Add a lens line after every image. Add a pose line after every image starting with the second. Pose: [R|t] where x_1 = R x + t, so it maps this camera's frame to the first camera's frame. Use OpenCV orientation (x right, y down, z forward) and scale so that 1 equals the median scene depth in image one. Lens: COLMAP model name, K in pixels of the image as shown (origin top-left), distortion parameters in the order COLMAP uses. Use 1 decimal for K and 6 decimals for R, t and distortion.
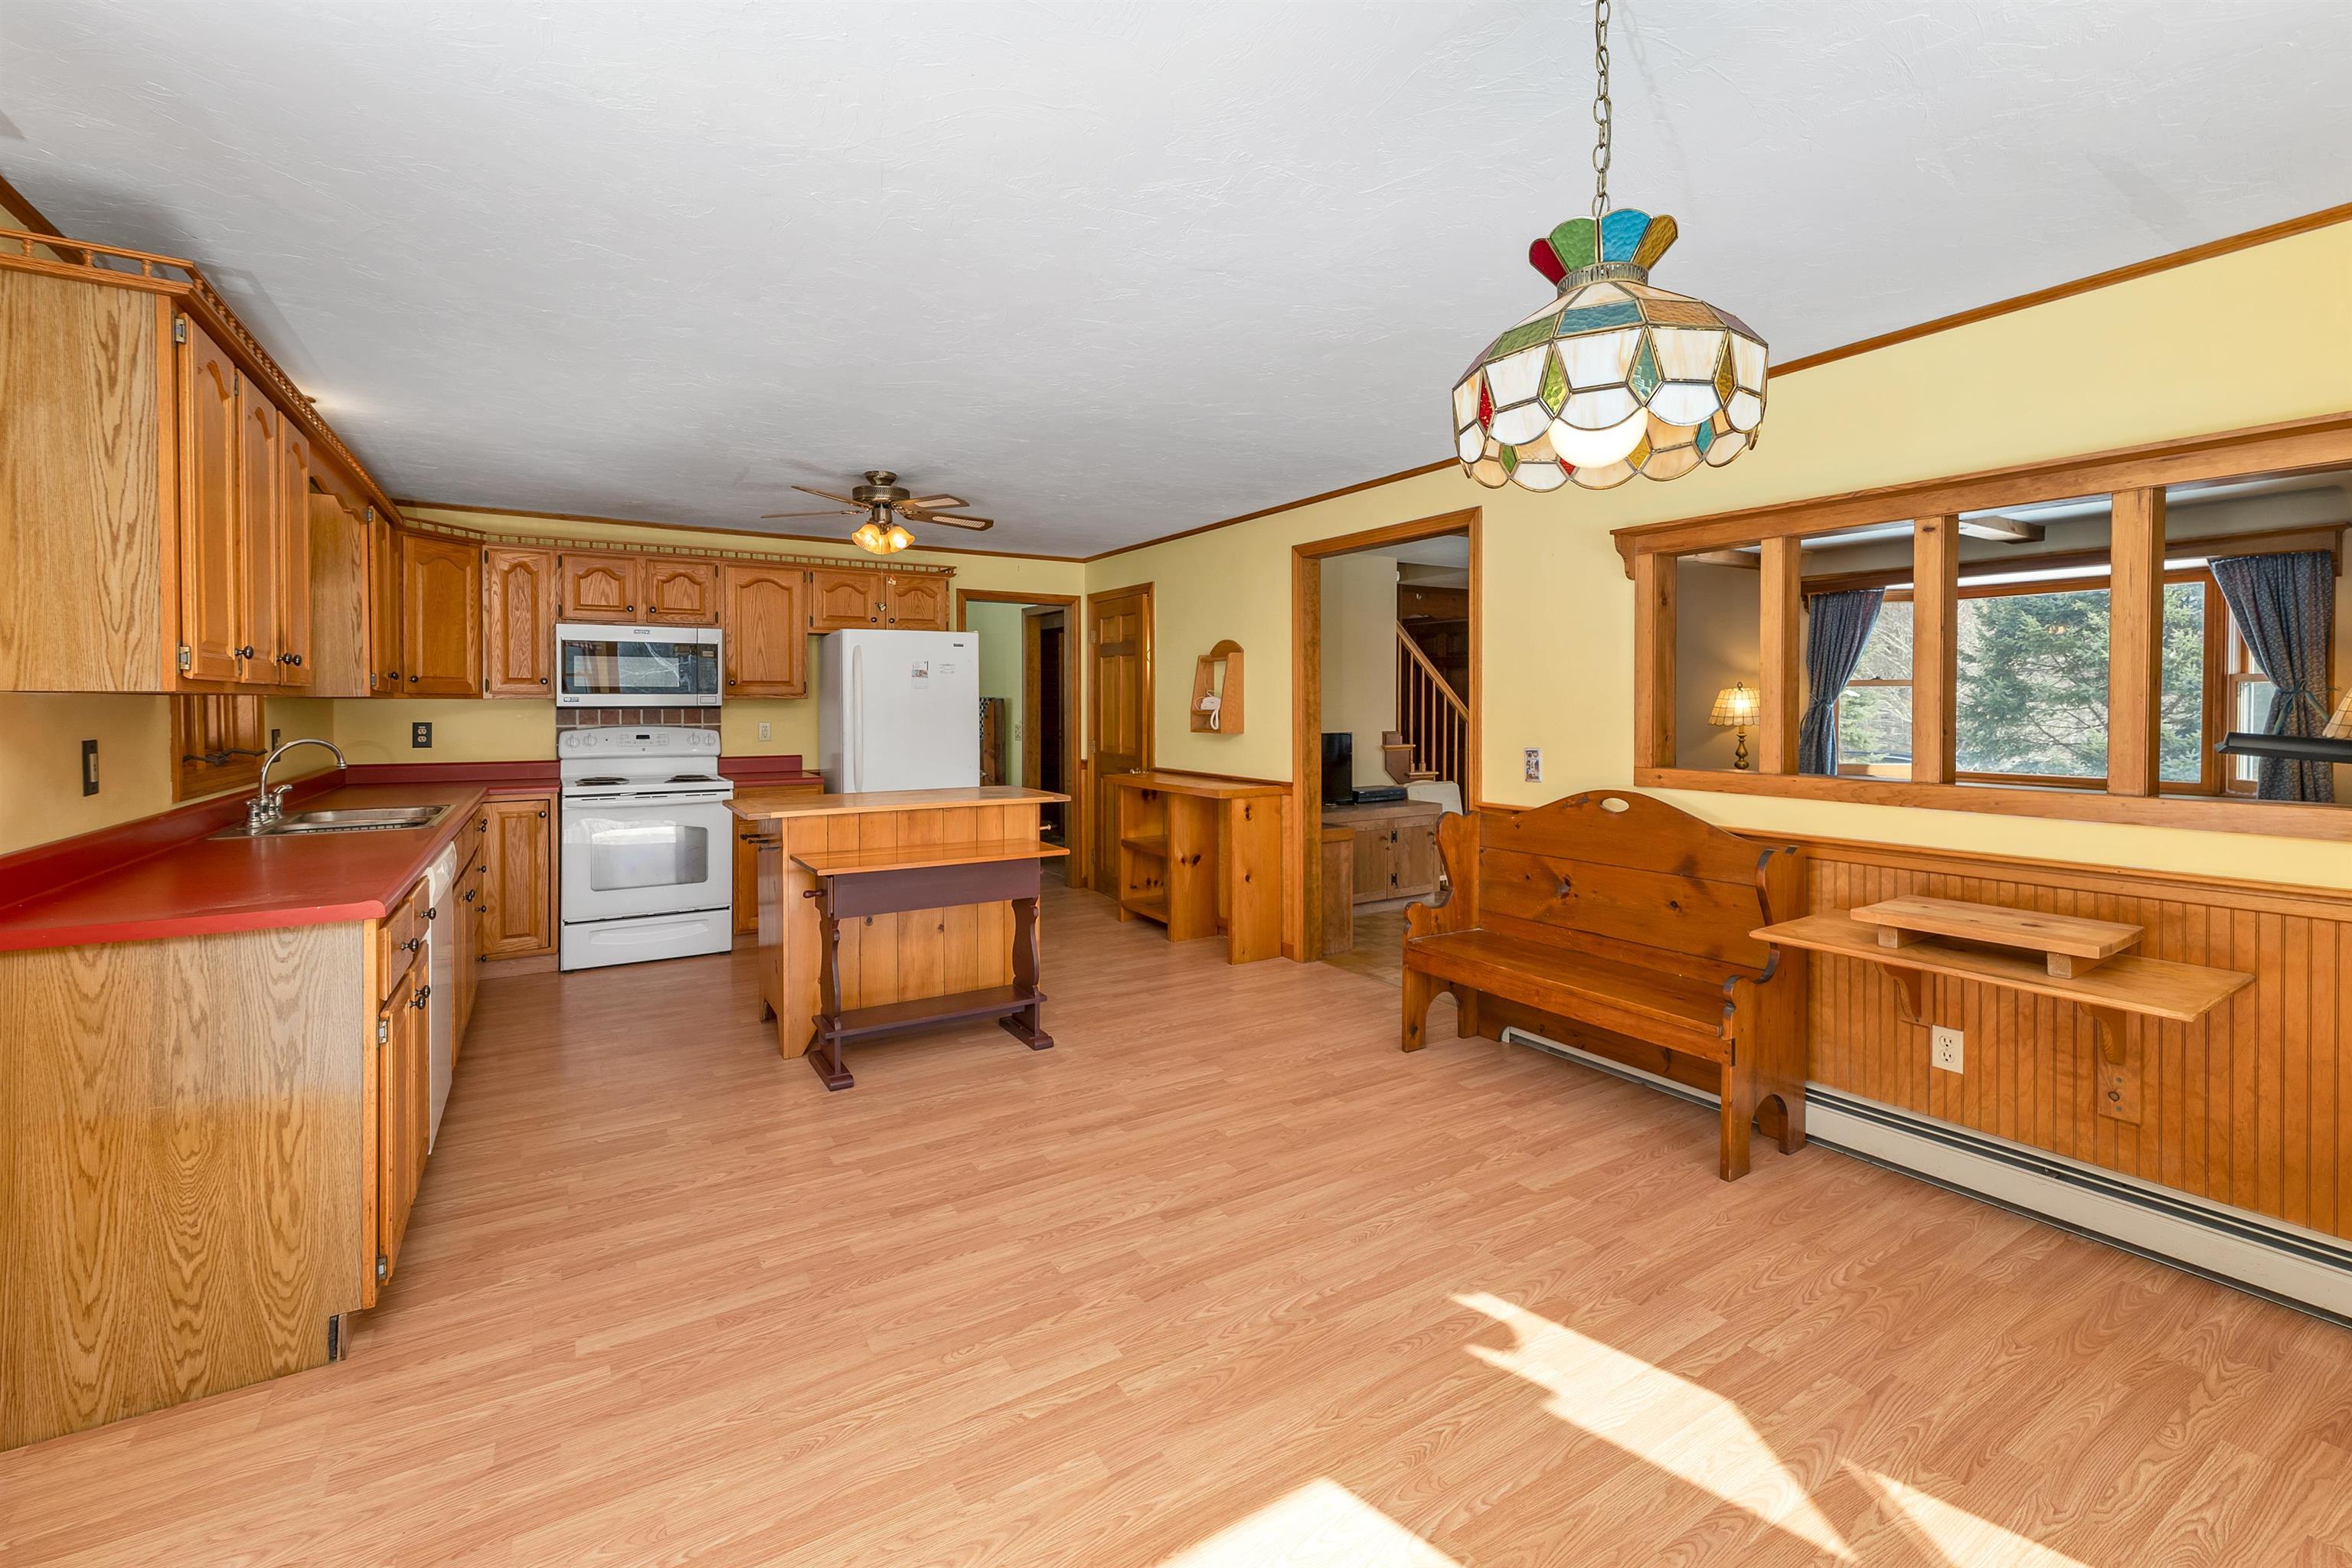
lens RADIAL K [[980.7, 0, 1169.5], [0, 980.7, 727.4], [0, 0, 1]] dist [0.000245, -0.000625]
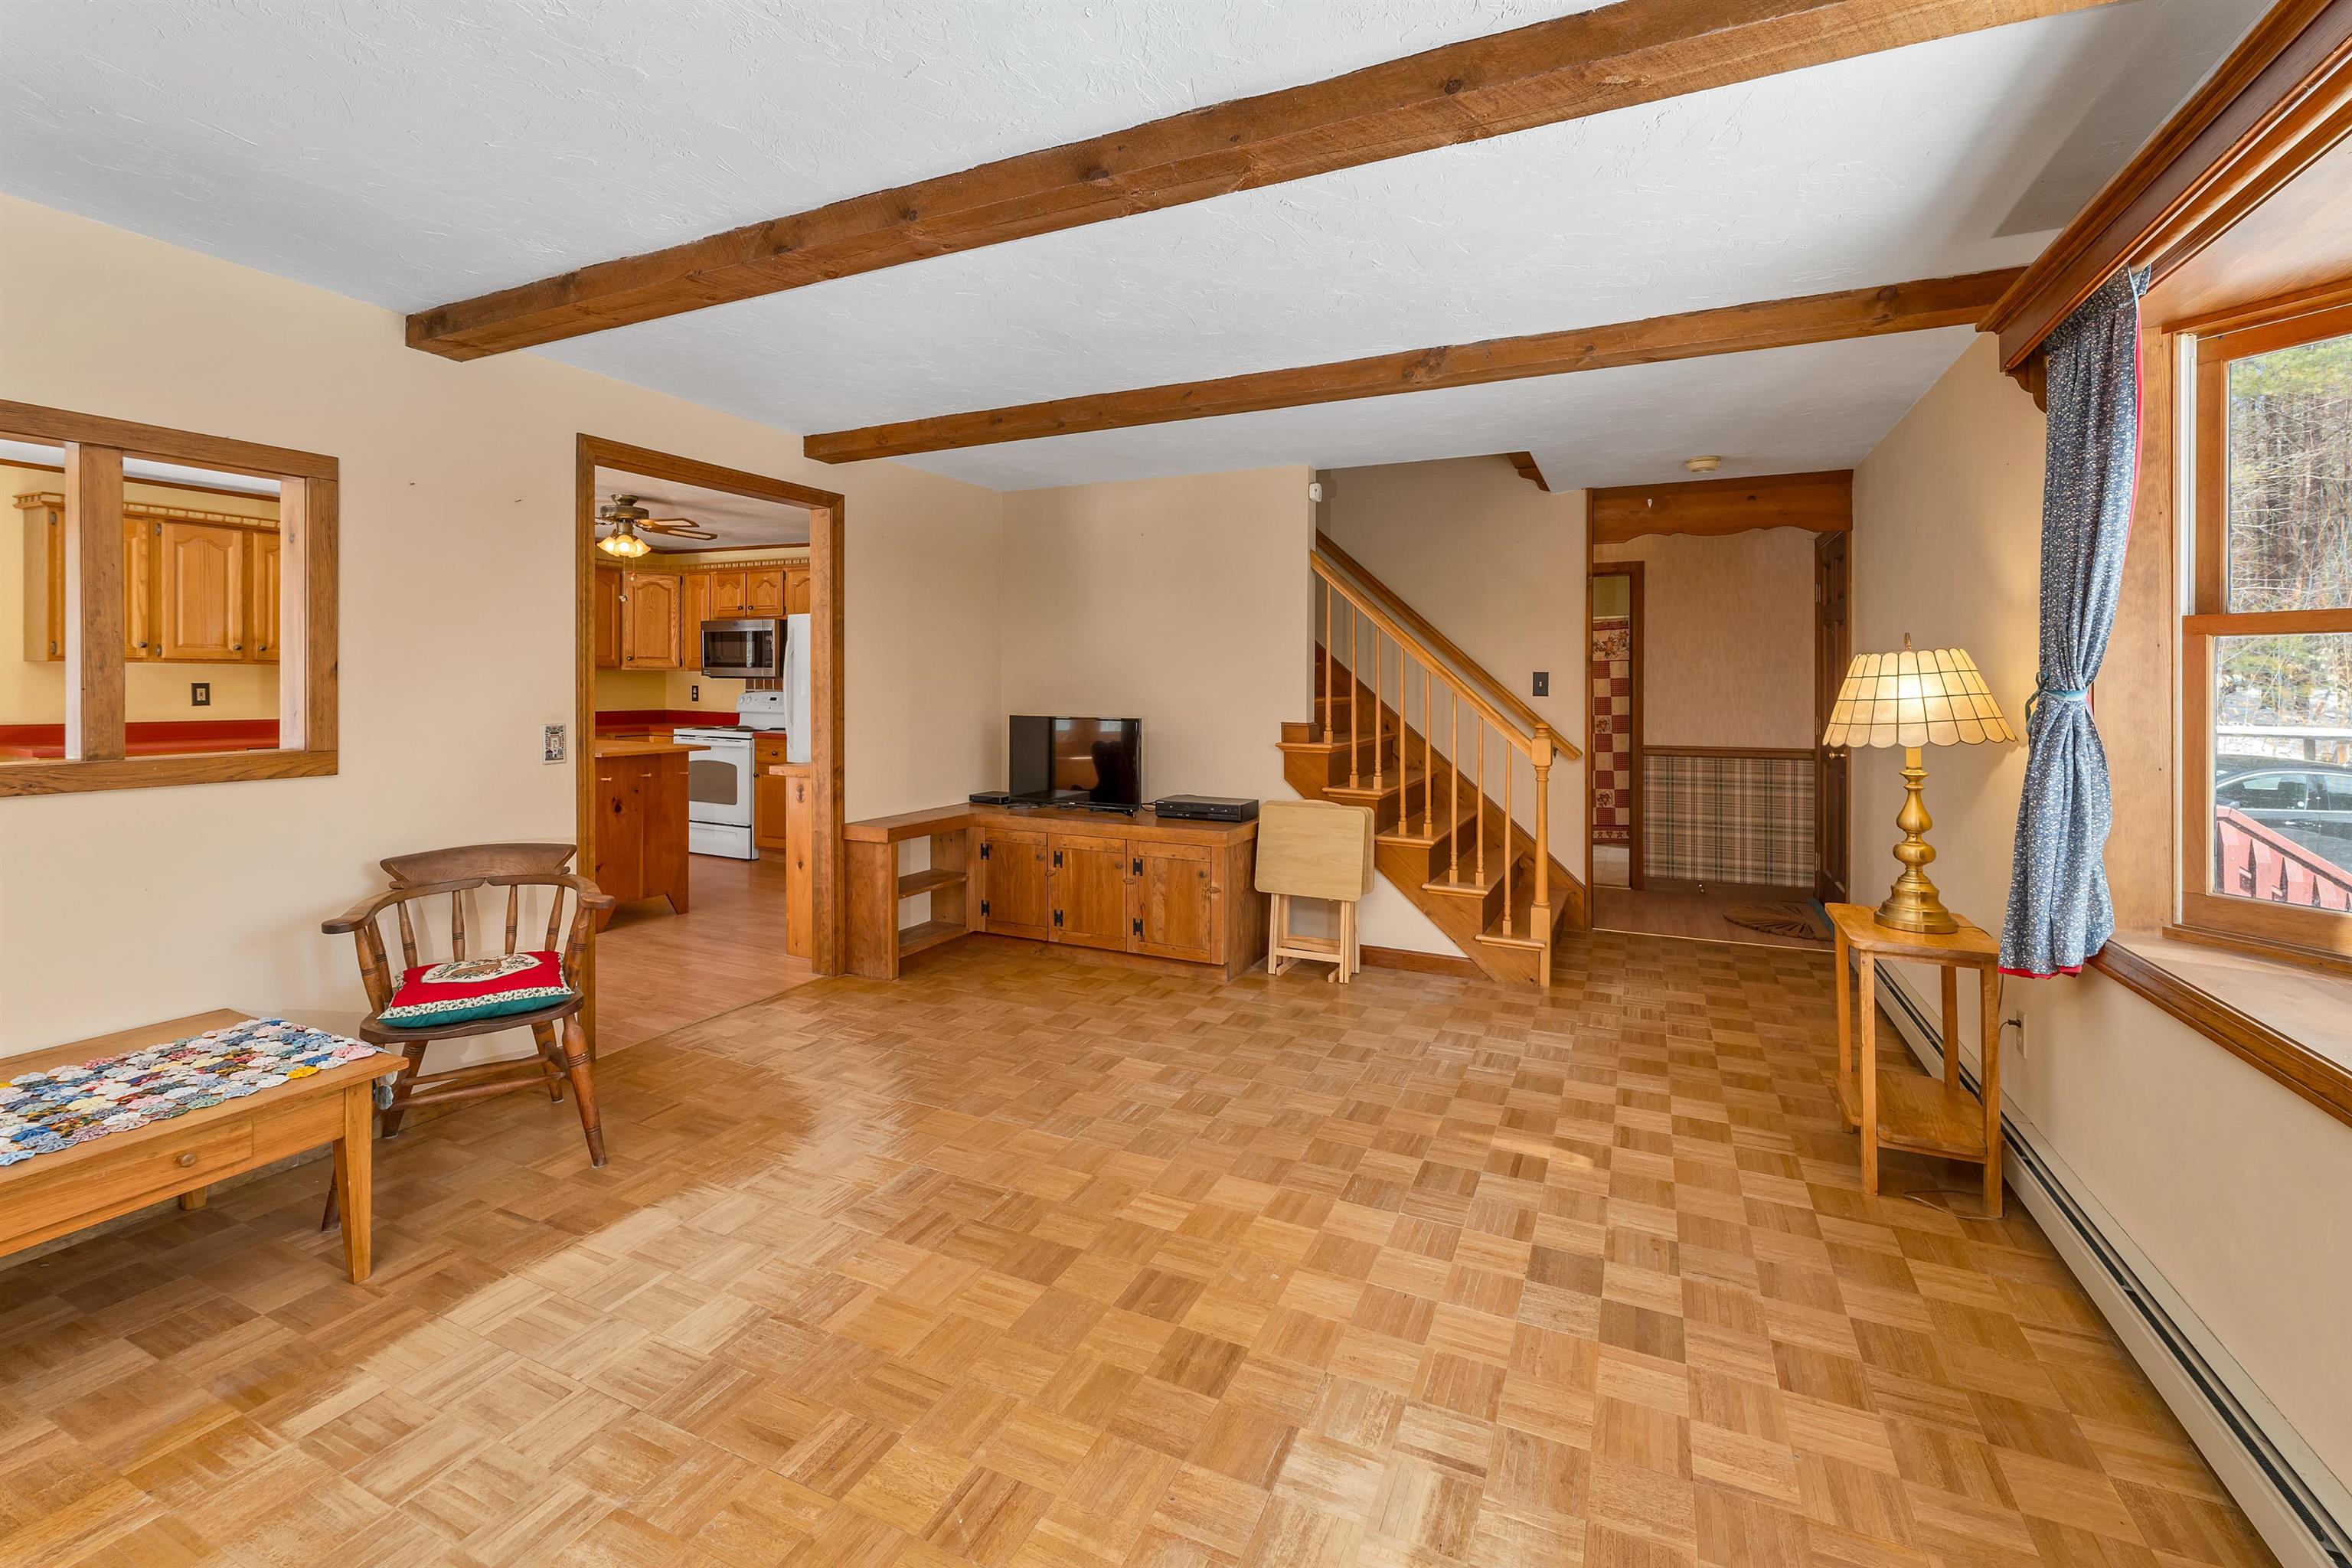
lens RADIAL K [[980.7, 0, 1167.2], [0, 980.7, 705.0], [0, 0, 1]] dist [0.000245, -0.000625]
pose [[0.545600, 0.027700, -0.837588, 0.831084], [-0.031738, 0.999420, 0.012378, -0.015222], [0.837445, 0.019829, 0.546162, 0.628208]]
